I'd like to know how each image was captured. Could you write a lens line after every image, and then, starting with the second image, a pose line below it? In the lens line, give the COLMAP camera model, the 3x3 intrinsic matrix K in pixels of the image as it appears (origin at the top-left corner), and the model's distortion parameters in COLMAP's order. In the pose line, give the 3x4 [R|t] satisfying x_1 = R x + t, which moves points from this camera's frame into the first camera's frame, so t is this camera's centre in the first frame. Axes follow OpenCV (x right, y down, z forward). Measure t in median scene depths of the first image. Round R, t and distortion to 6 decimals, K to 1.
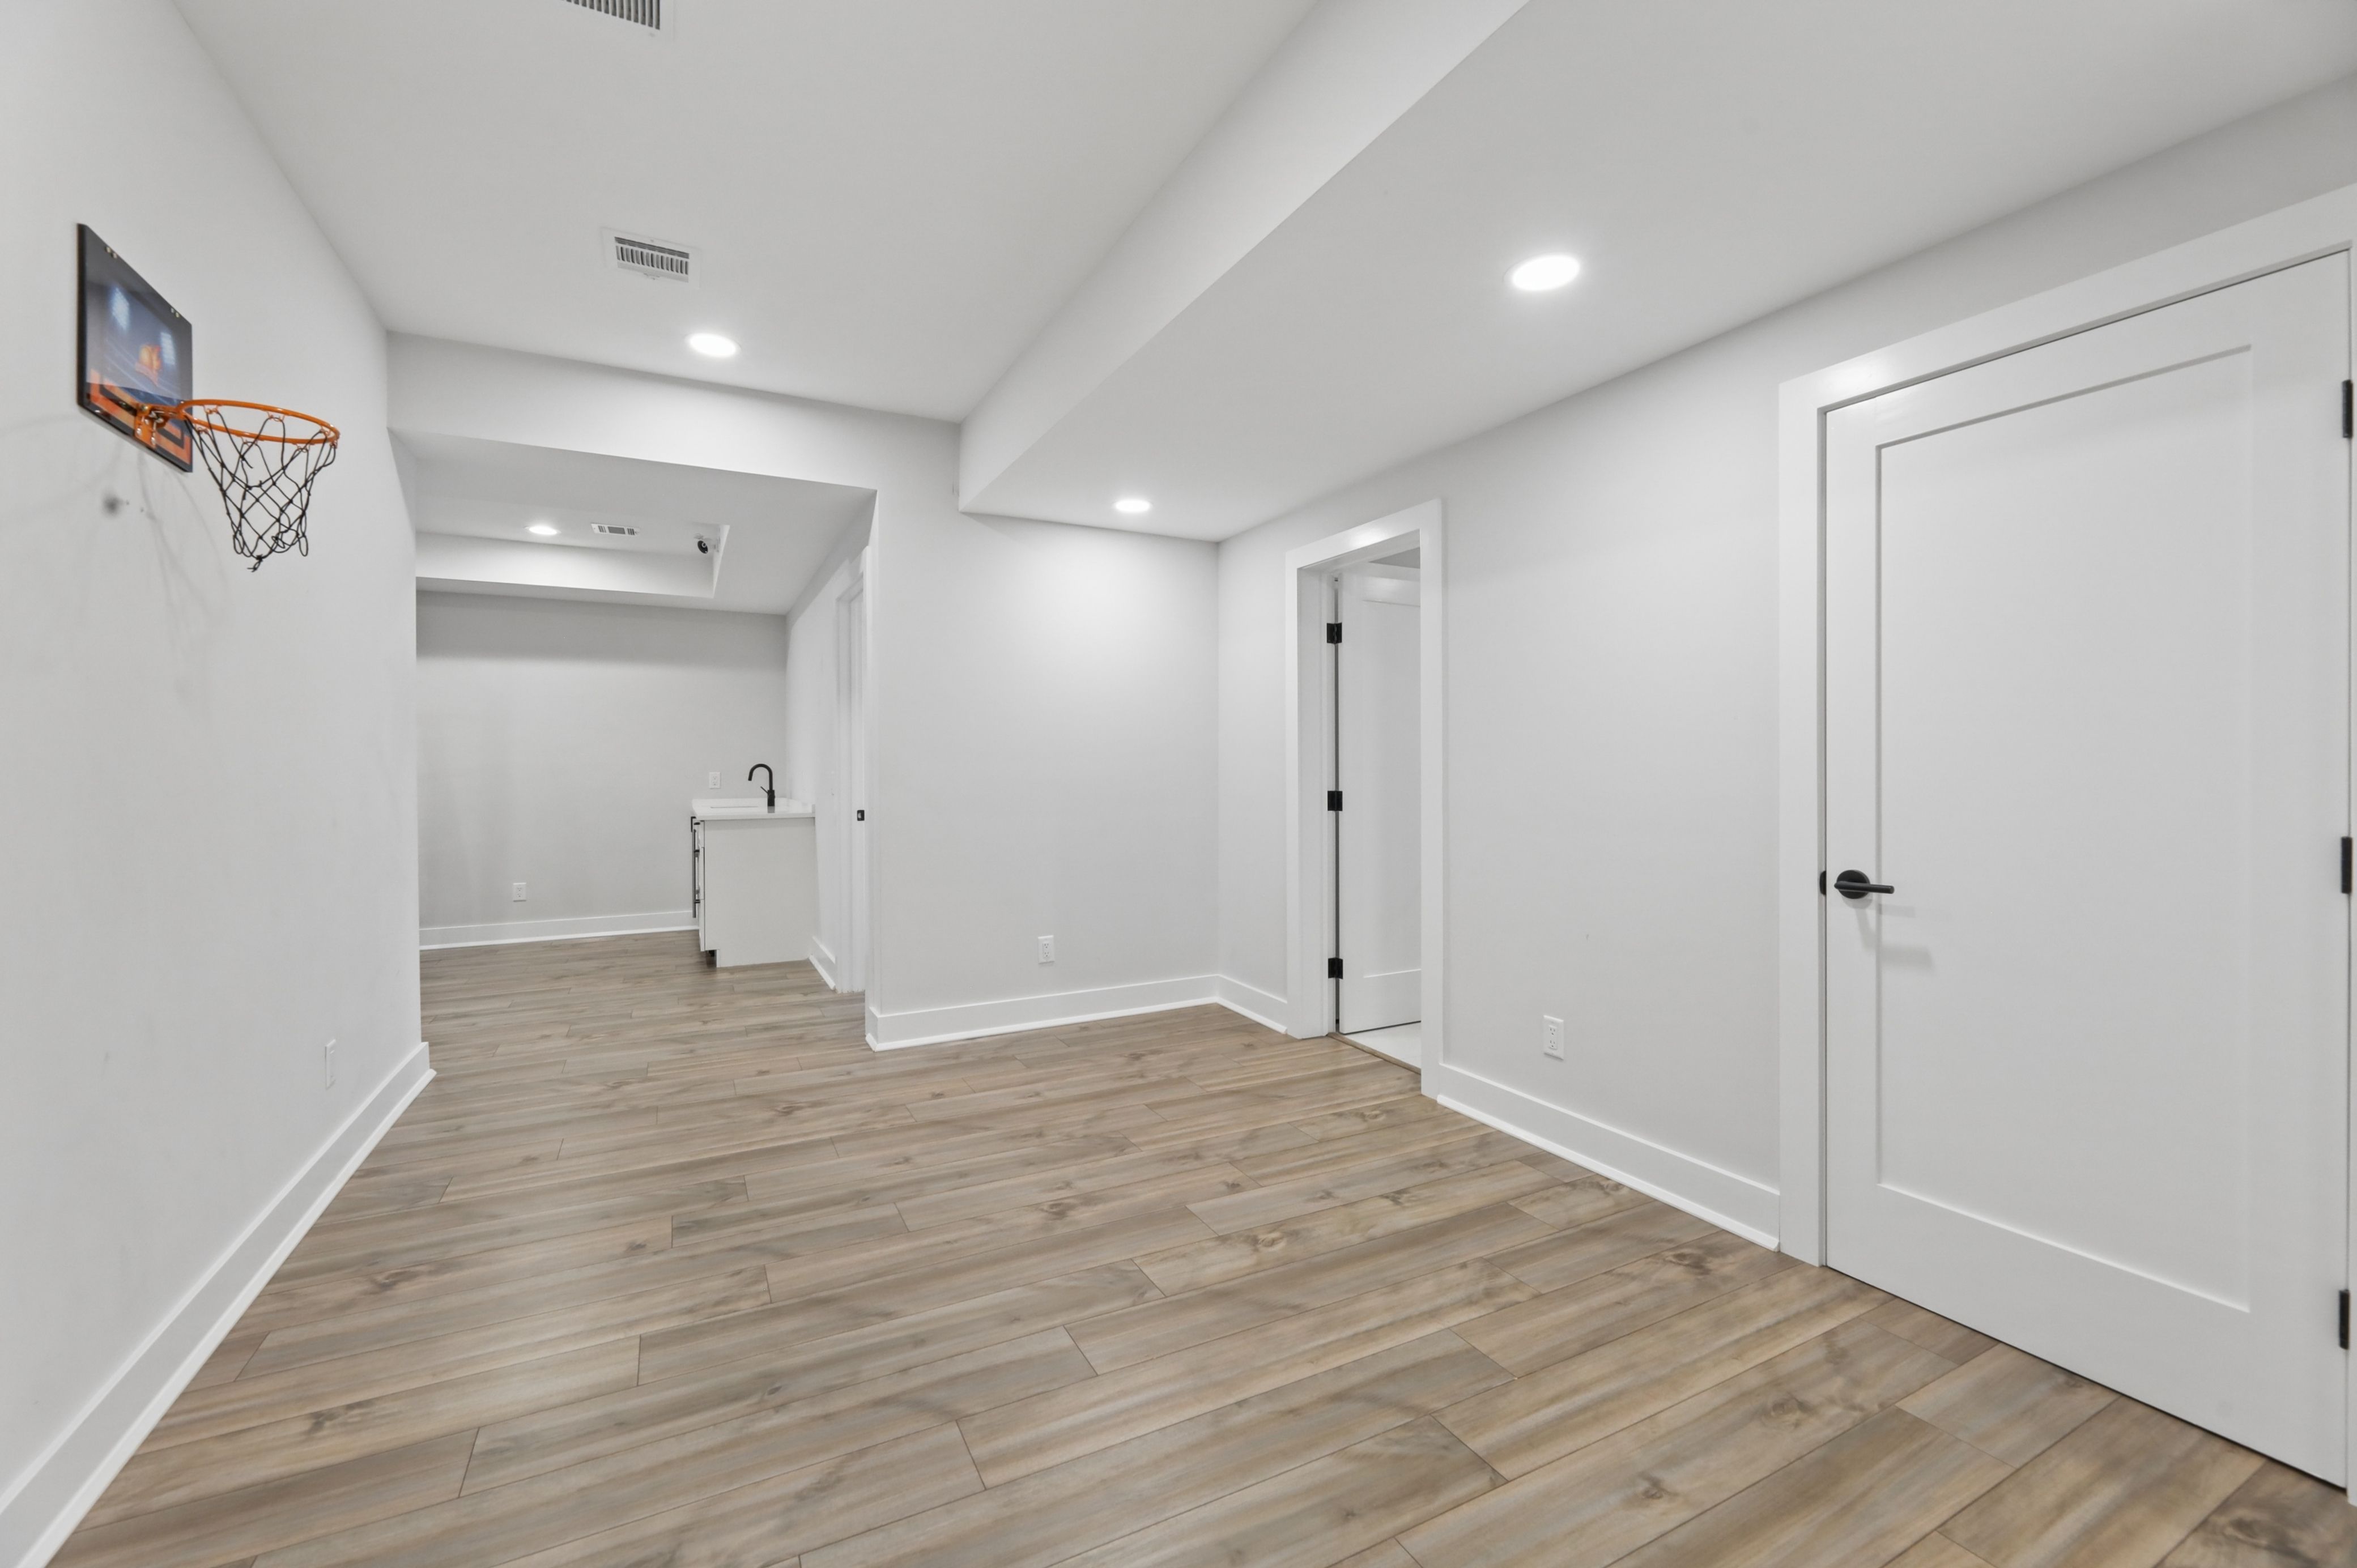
lens RADIAL K [[959.3, 0, 1175.3], [0, 959.3, 775.1], [0, 0, 1]] dist [-0.002551, -0.000326]
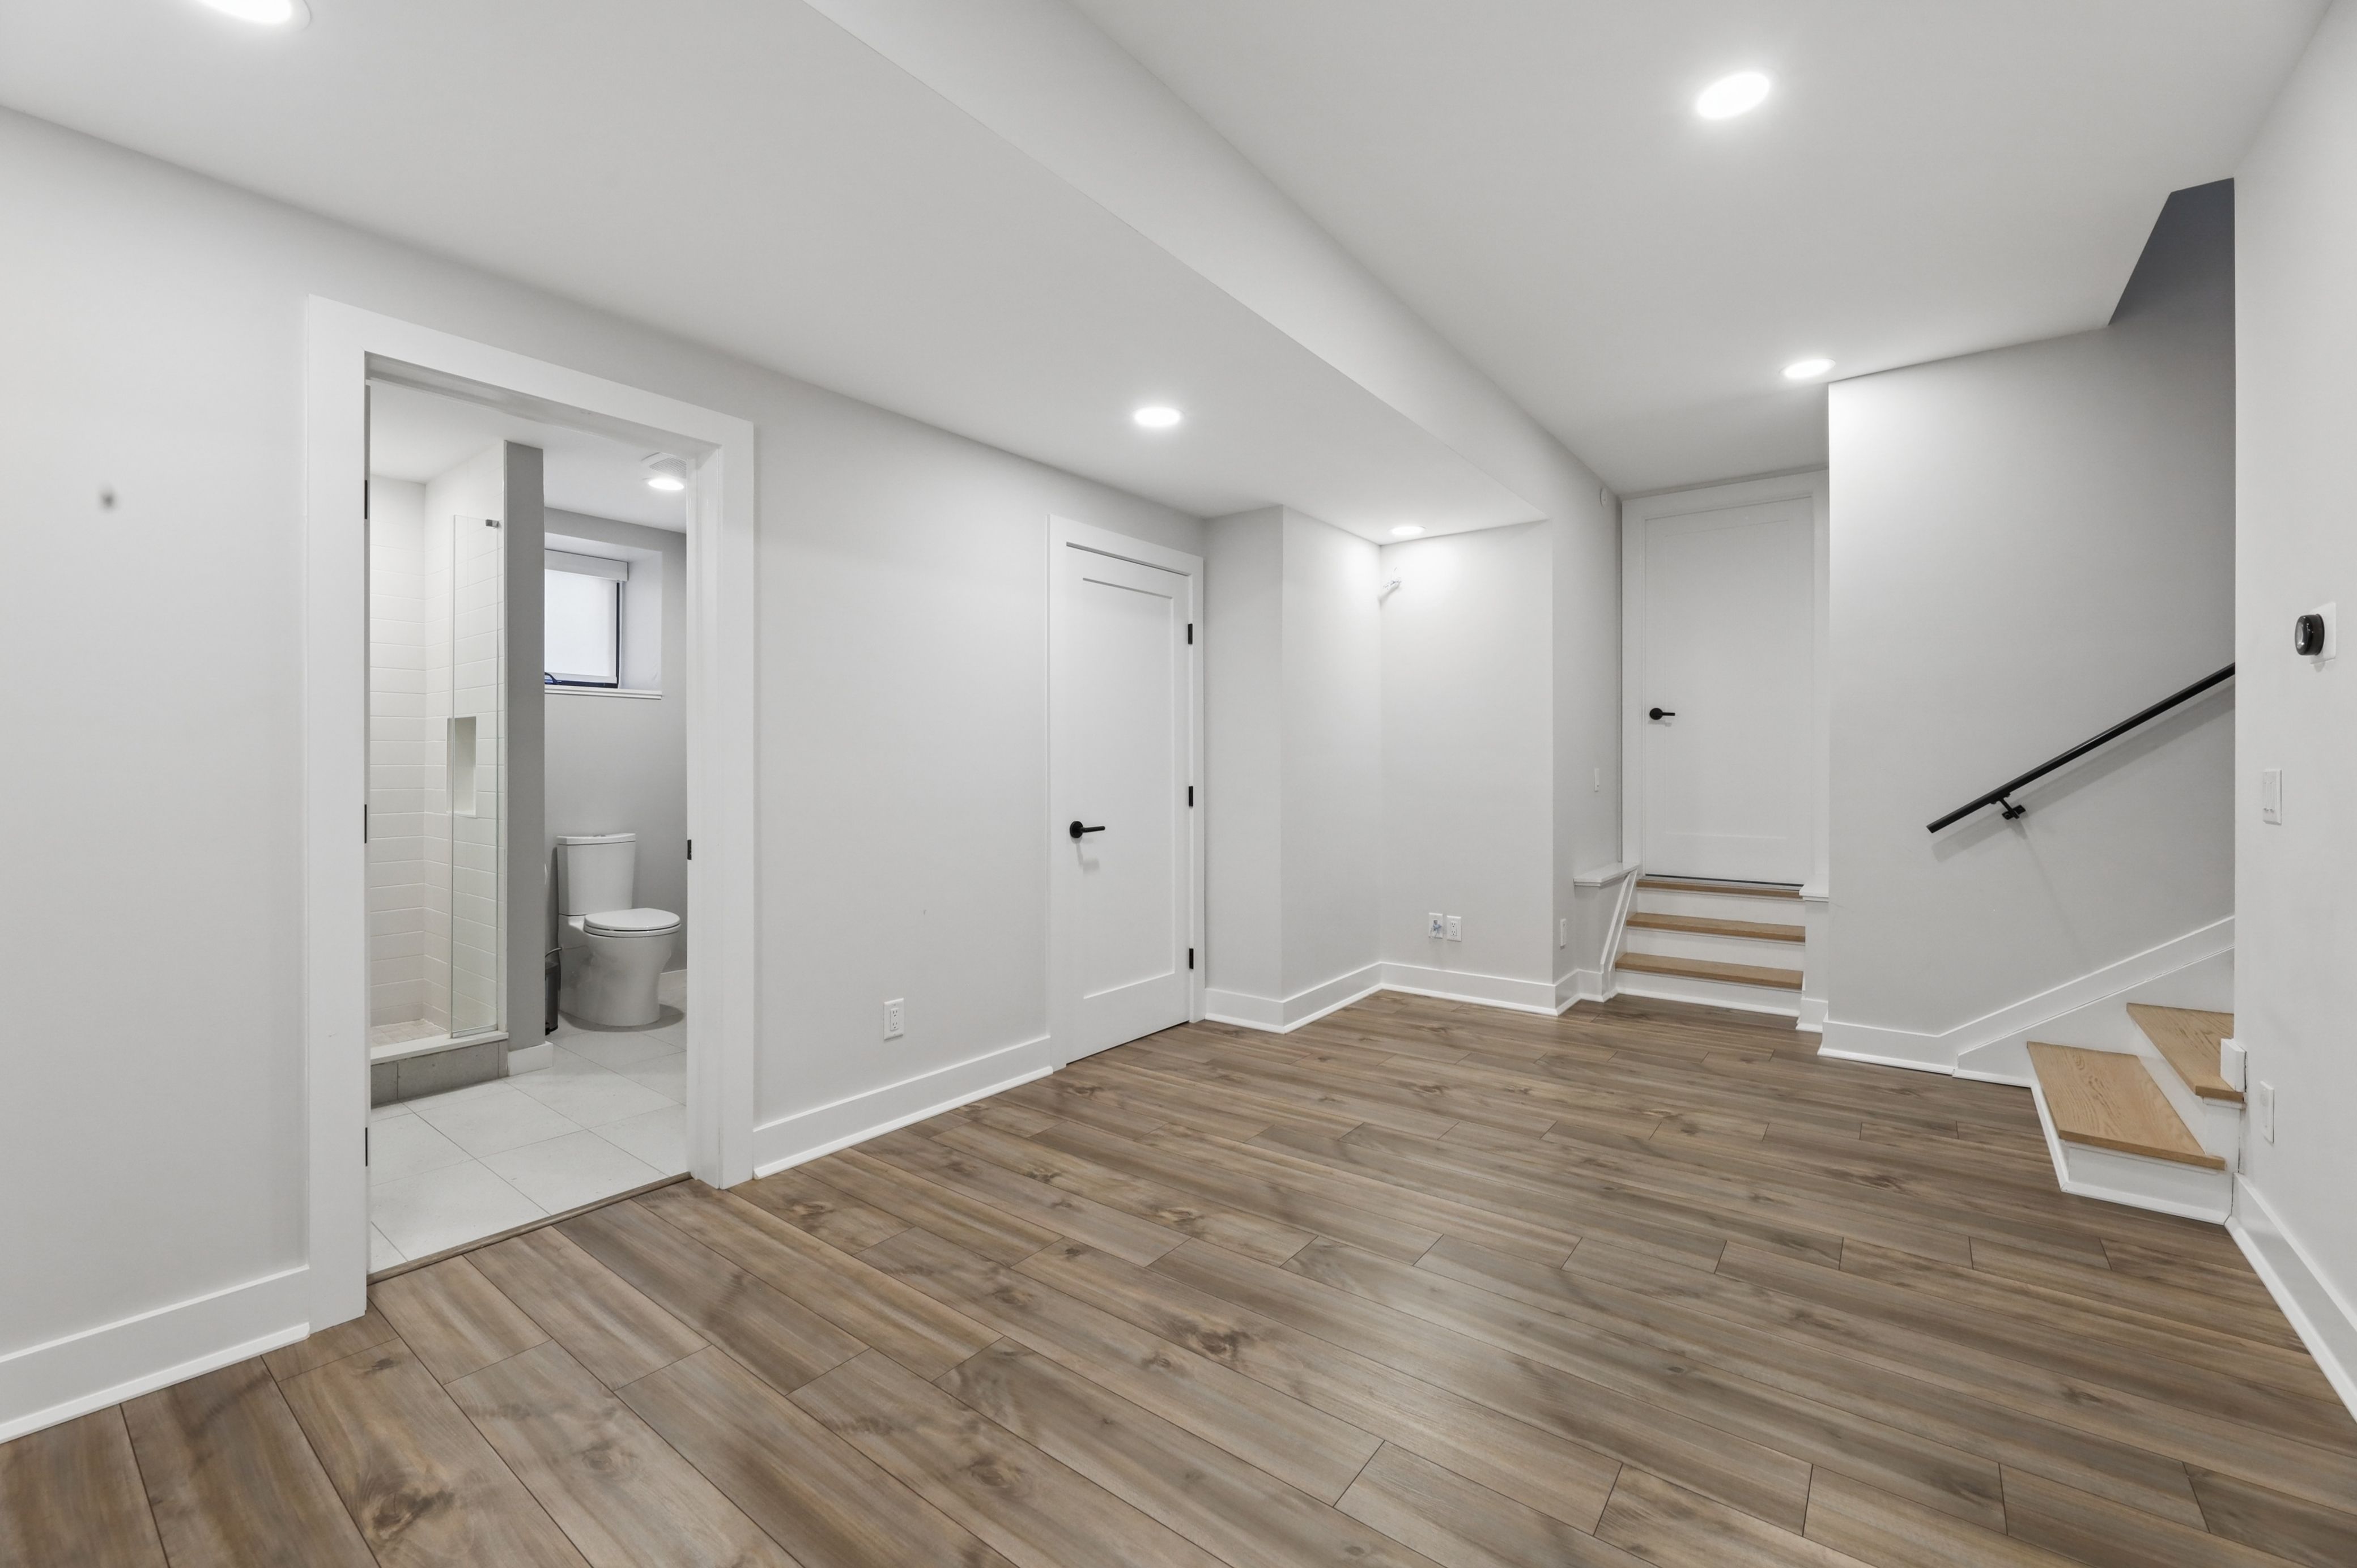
lens RADIAL K [[959.3, 0, 1175.3], [0, 959.3, 775.1], [0, 0, 1]] dist [-0.002551, -0.000326]
pose [[-0.419526, -0.011446, 0.907671, -0.880455], [0.008942, 0.999820, 0.016741, -0.008386], [-0.907699, 0.015140, -0.419348, 1.503978]]
